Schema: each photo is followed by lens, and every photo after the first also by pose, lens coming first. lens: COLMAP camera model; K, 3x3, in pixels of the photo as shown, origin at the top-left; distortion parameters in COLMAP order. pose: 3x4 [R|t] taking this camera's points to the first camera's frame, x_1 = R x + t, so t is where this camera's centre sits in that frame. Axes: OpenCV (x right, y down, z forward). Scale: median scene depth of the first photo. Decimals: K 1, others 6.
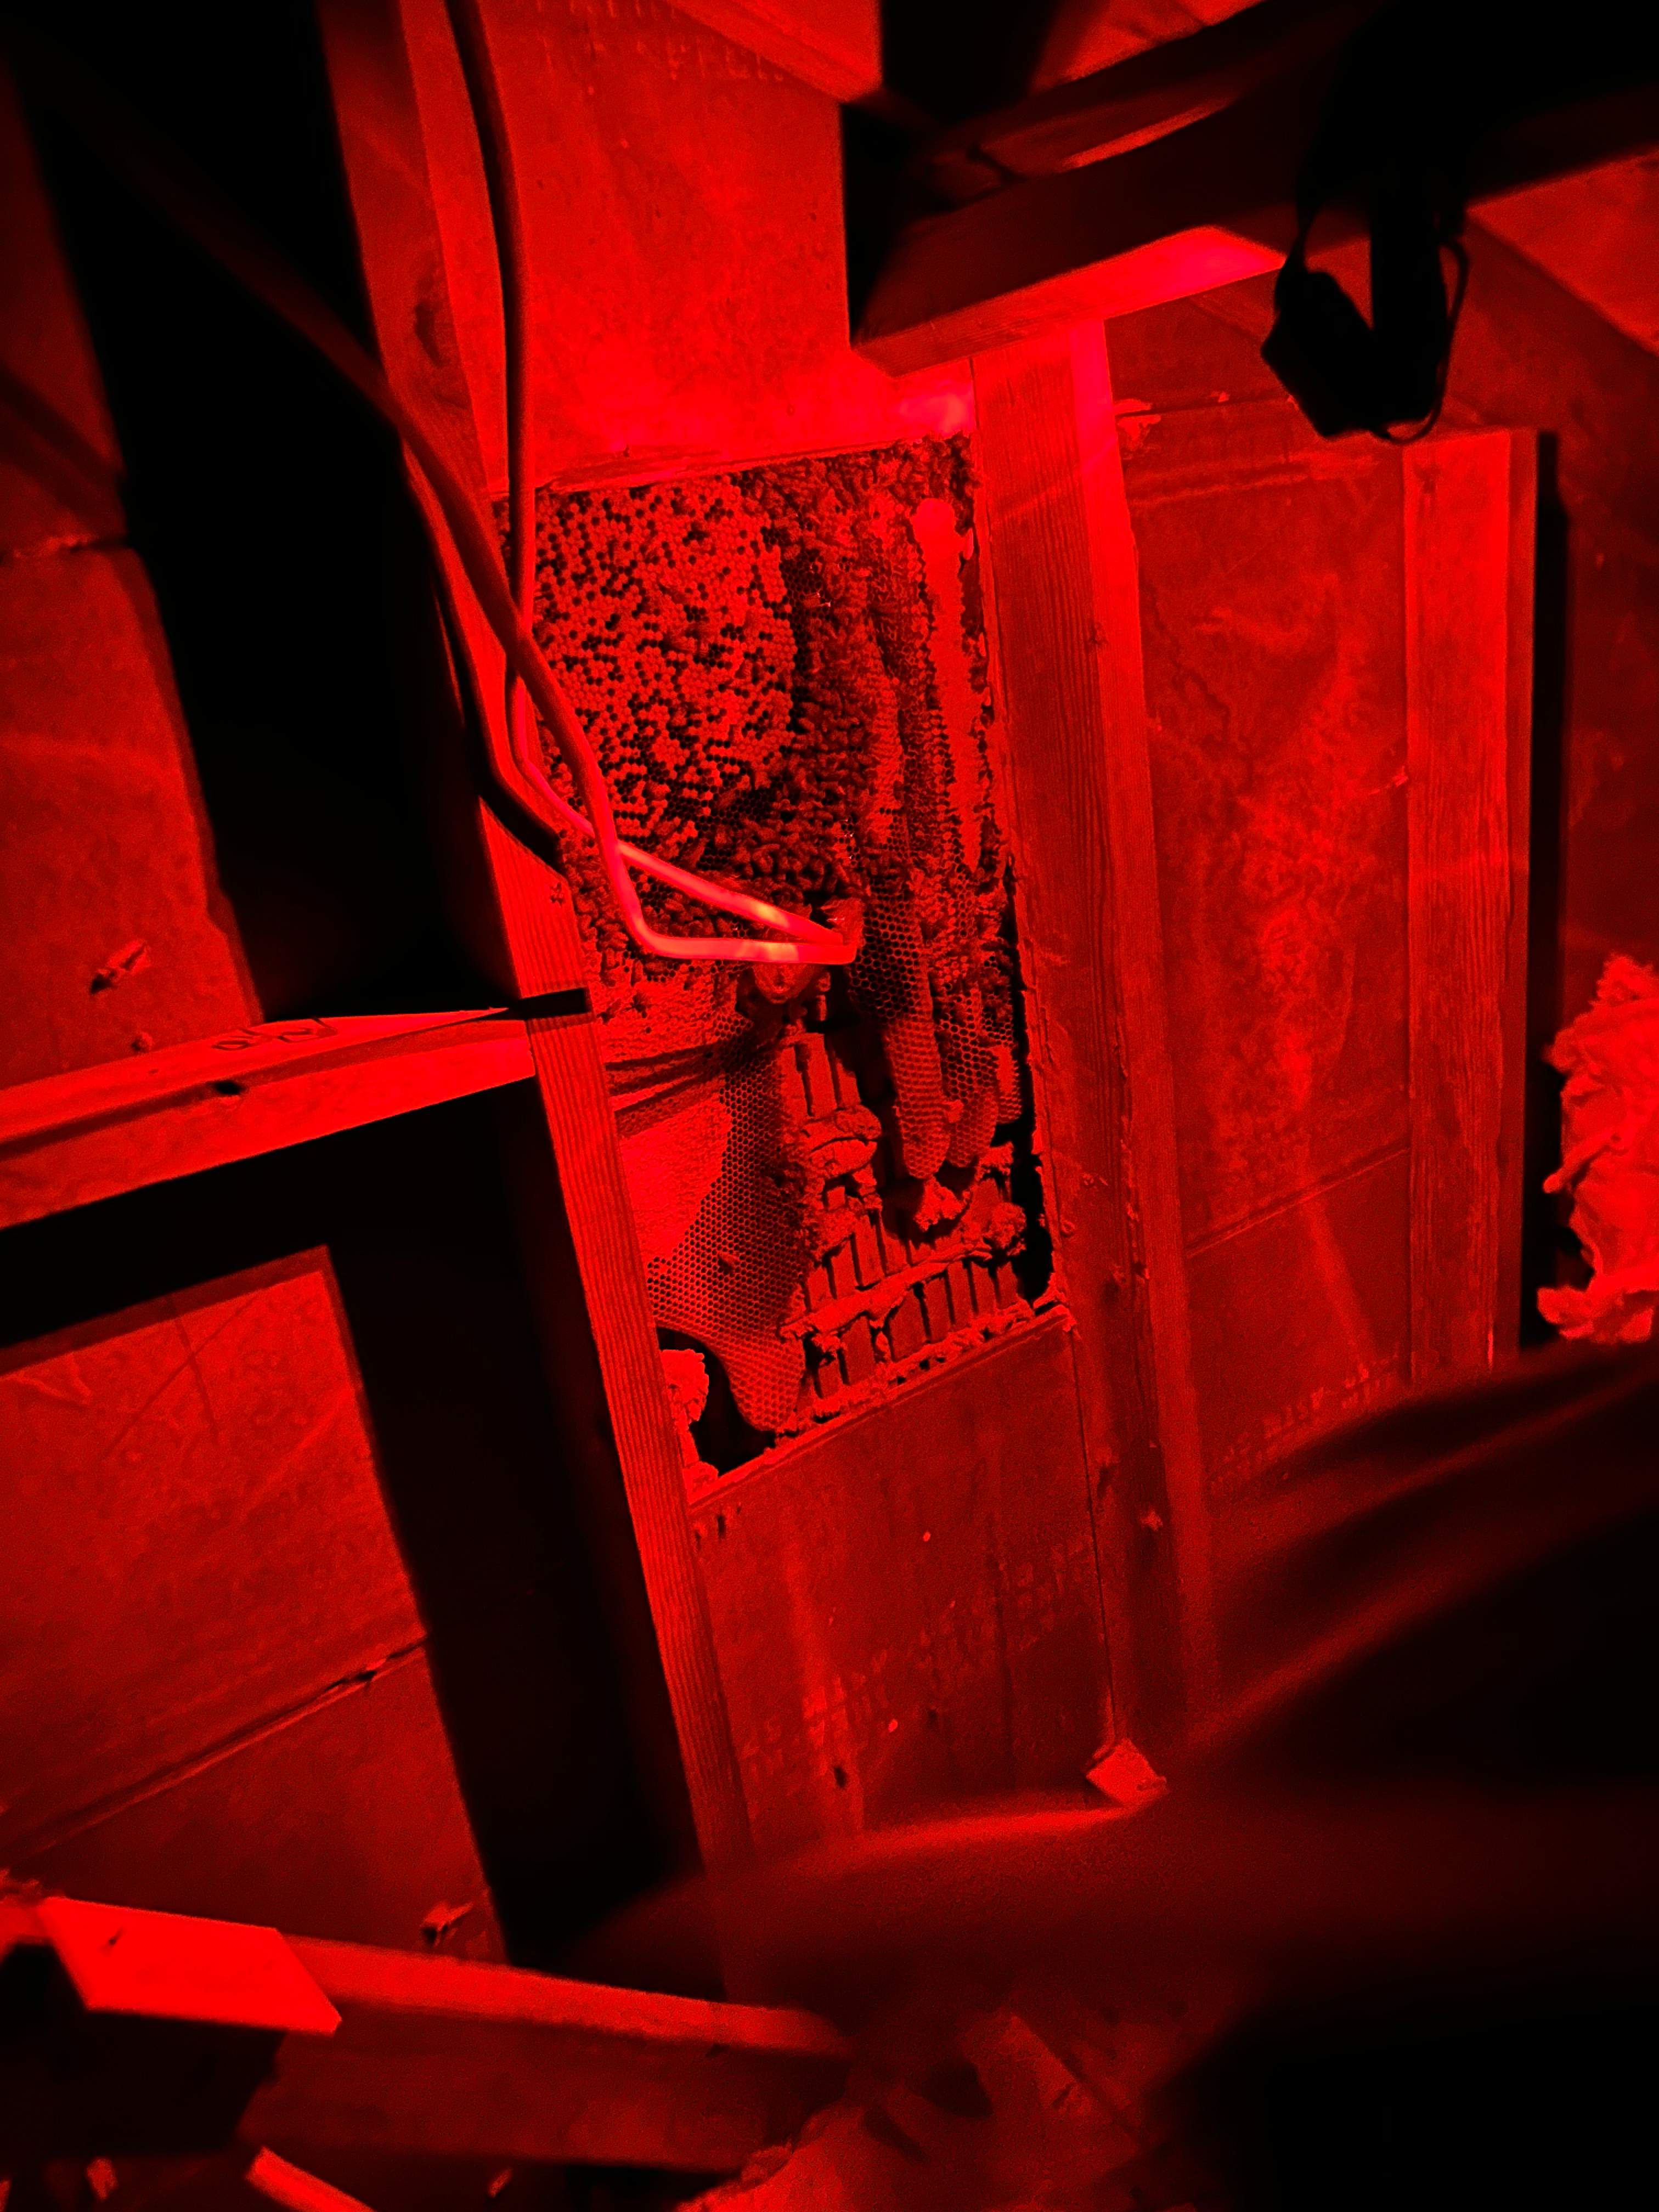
lens RADIAL K [[1529.5, 0, 829.5], [0, 1529.5, 1106.0], [0, 0, 1]] dist [0.136259, -0.264148]
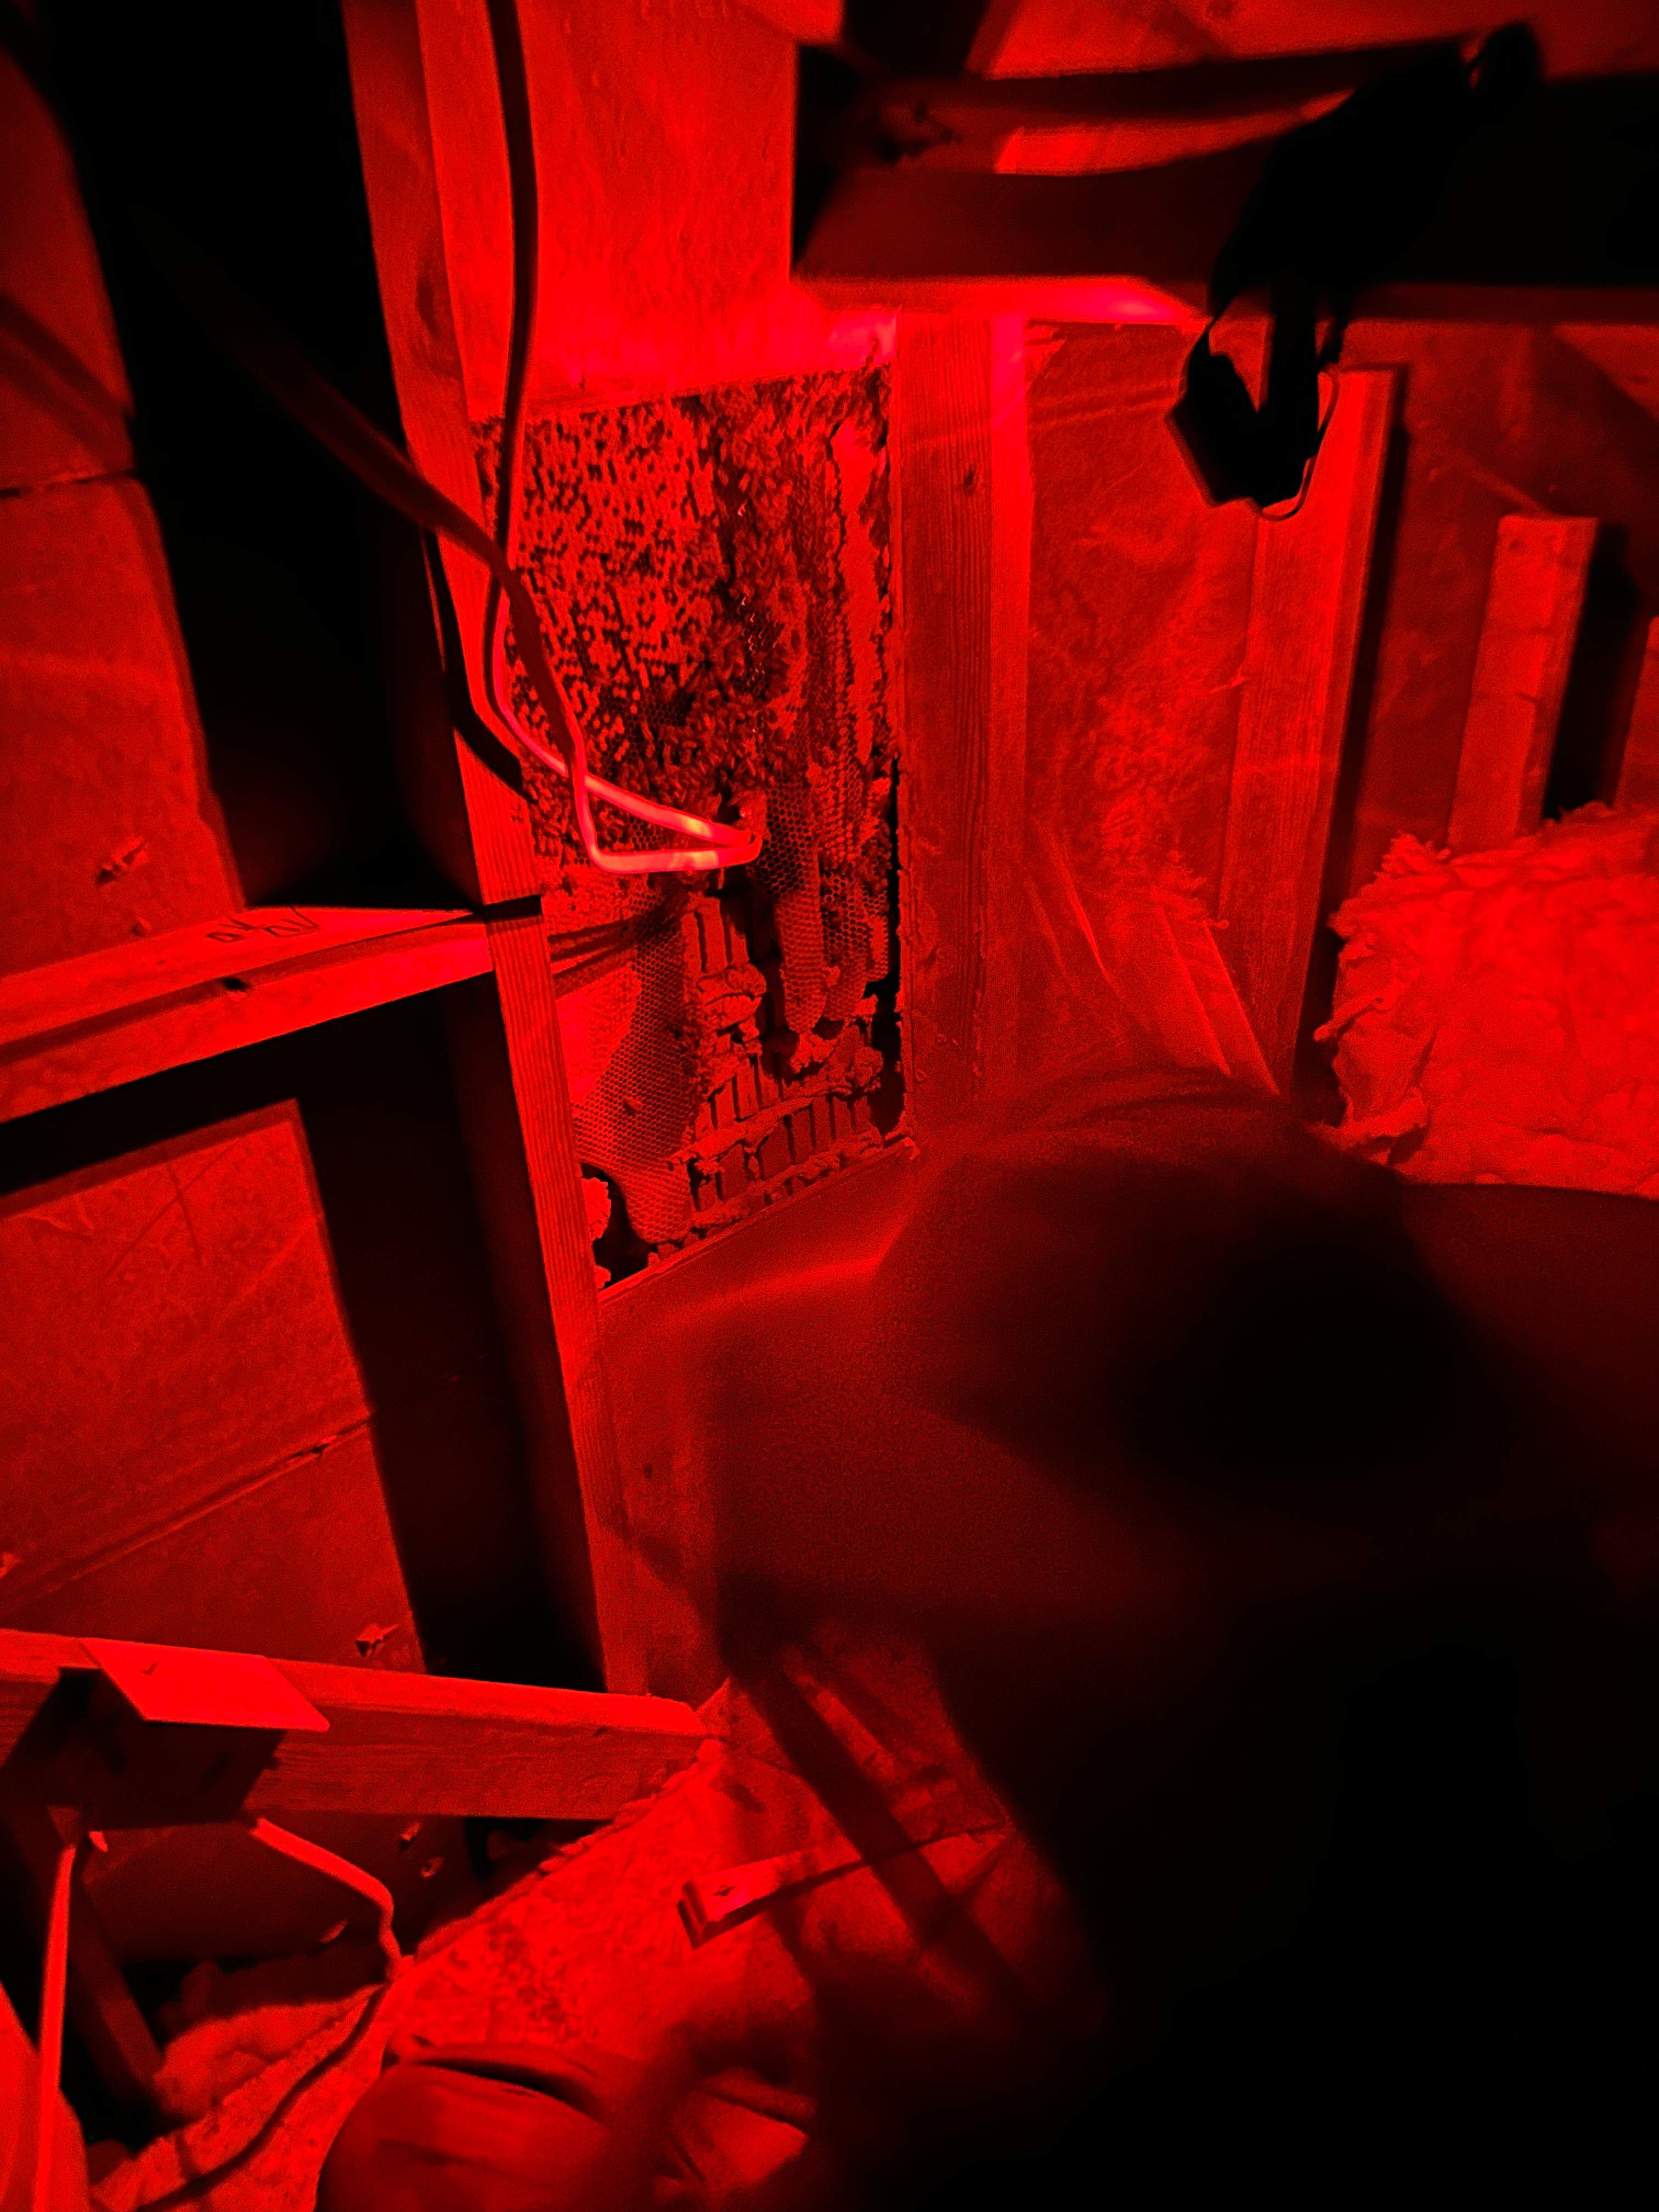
lens RADIAL K [[1529.5, 0, 829.5], [0, 1529.5, 1106.0], [0, 0, 1]] dist [0.136259, -0.264148]
pose [[0.991042, 0.040510, 0.127260, -0.059671], [-0.062615, 0.982606, 0.174829, -0.097623], [-0.117964, -0.181232, 0.976340, -0.123242]]
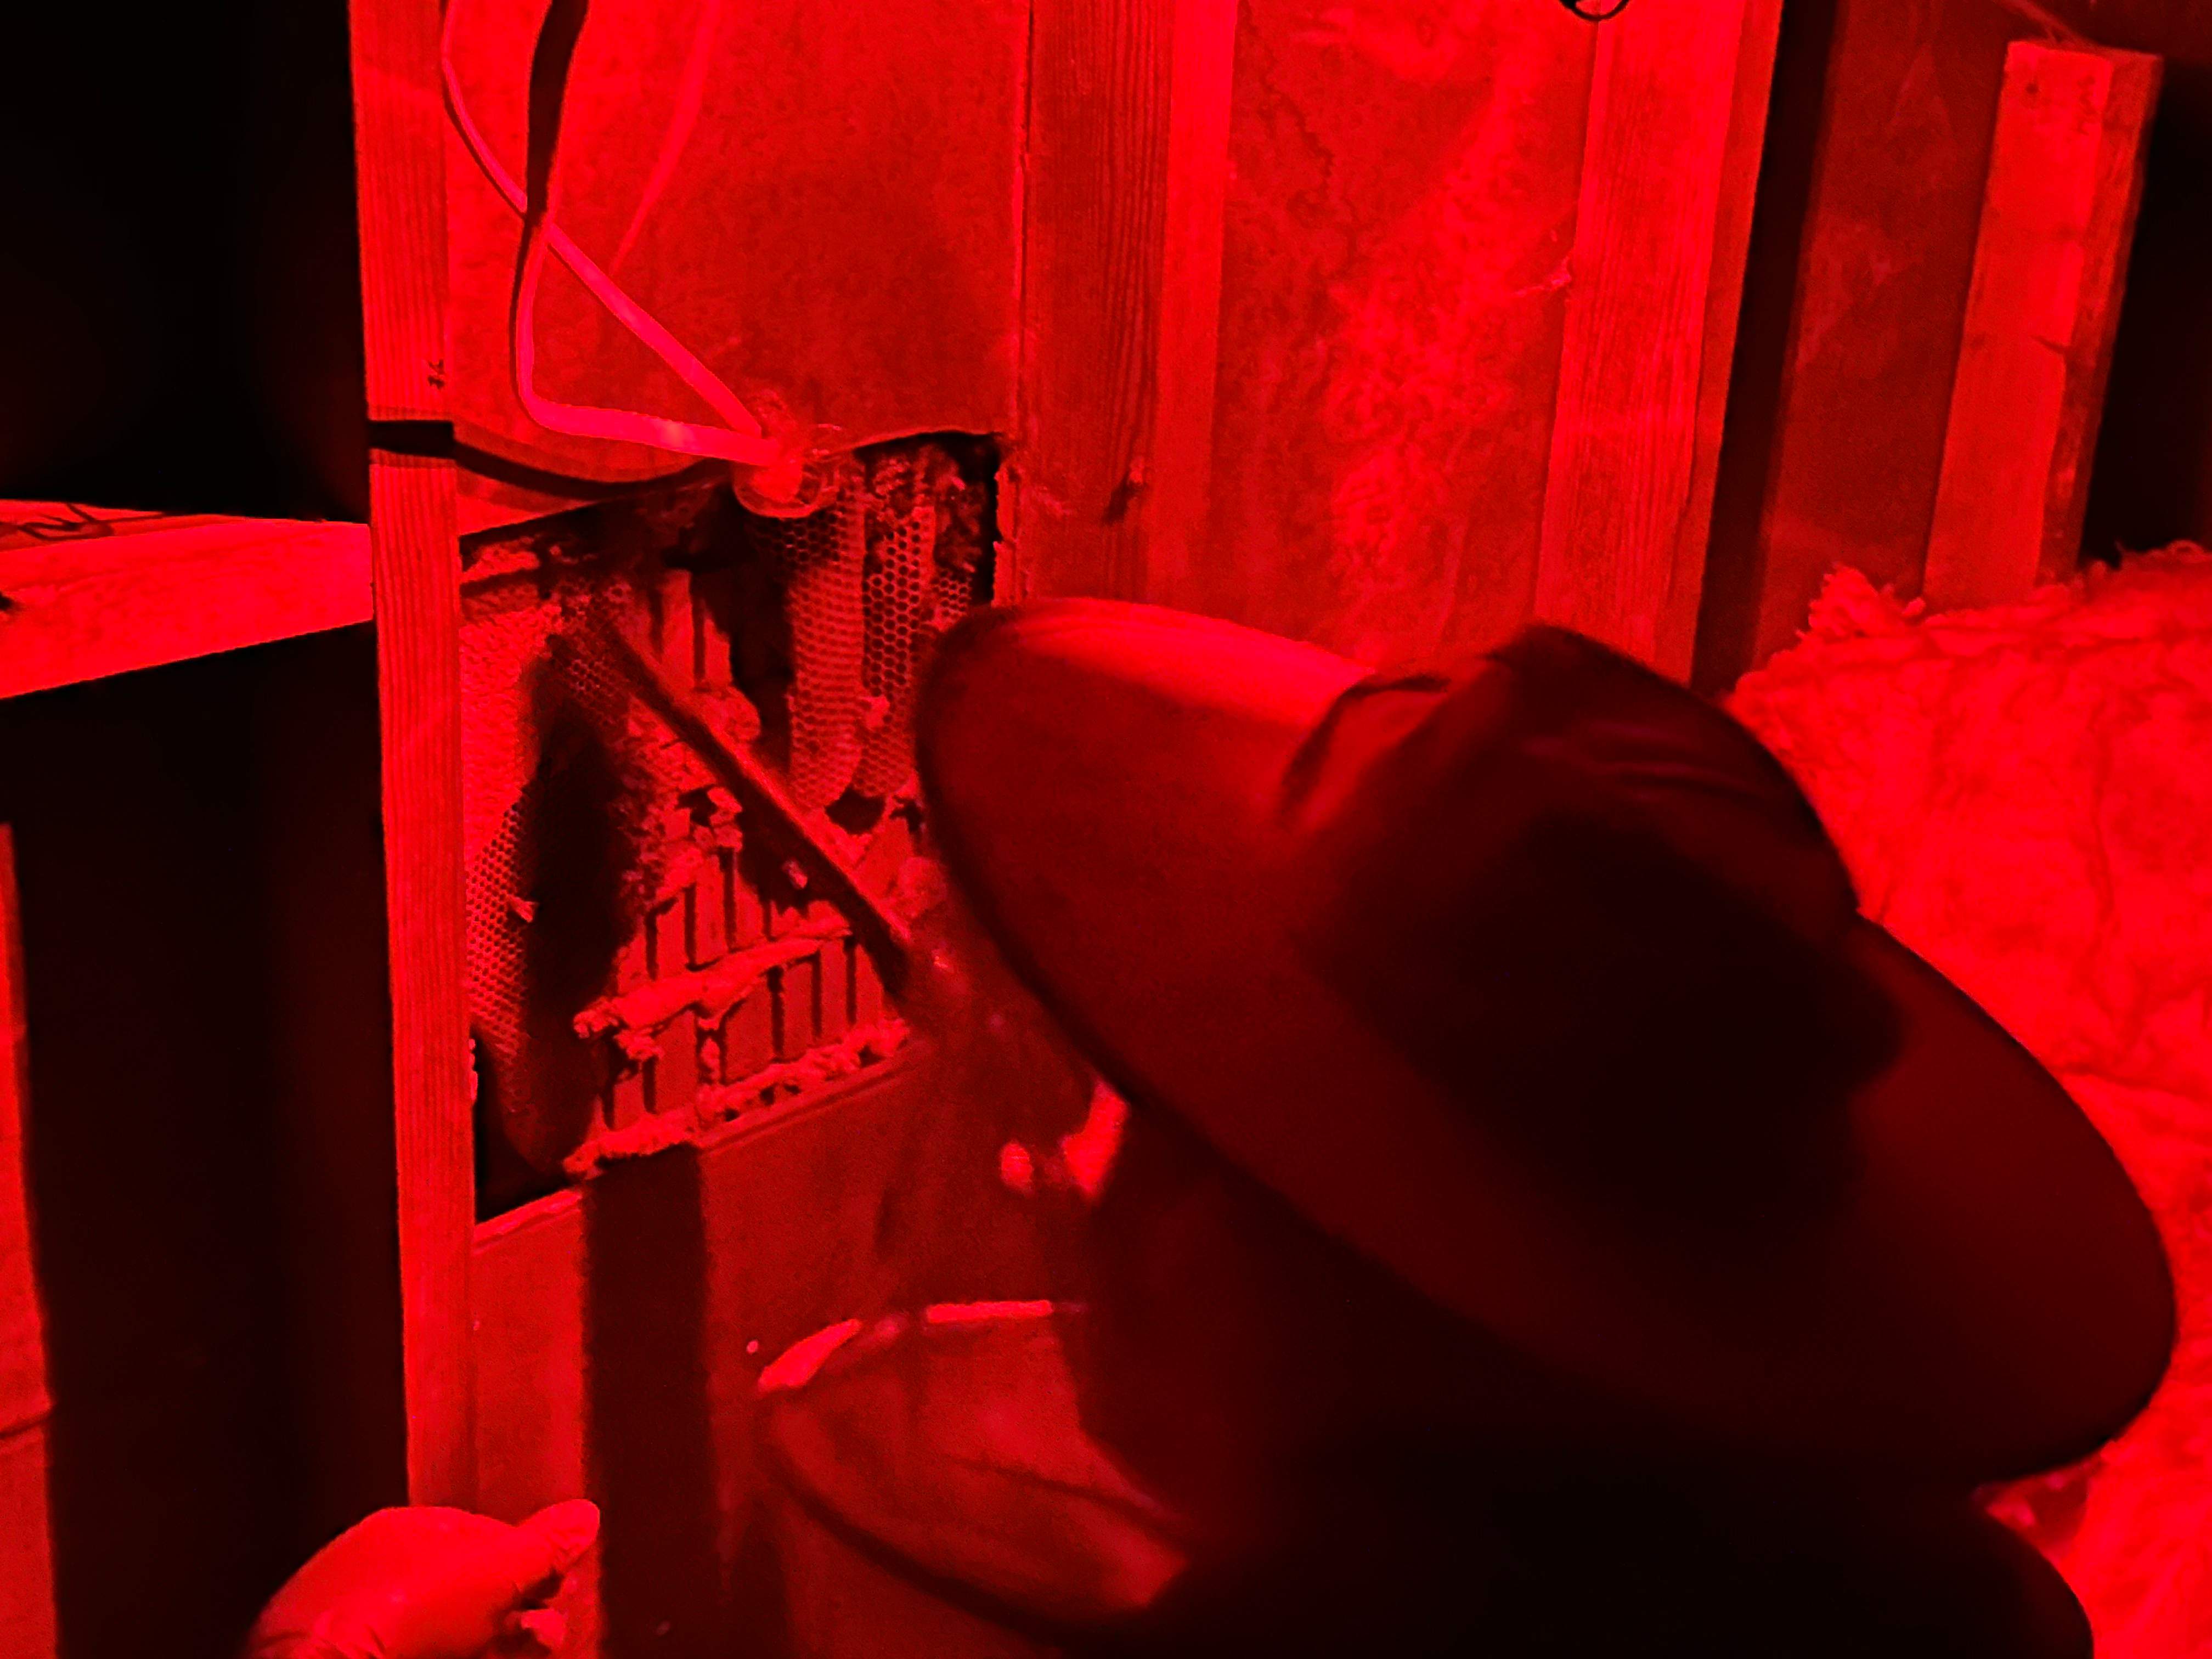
lens RADIAL K [[3470.7, 0, 1116.3], [0, 3470.7, 757.2], [0, 0, 1]] dist [0.180740, -0.067166]
pose [[0.965814, 0.104194, 0.237377, -0.168493], [-0.113045, 0.993301, 0.023946, -0.024475], [-0.233292, -0.049962, 0.971122, -0.470822]]
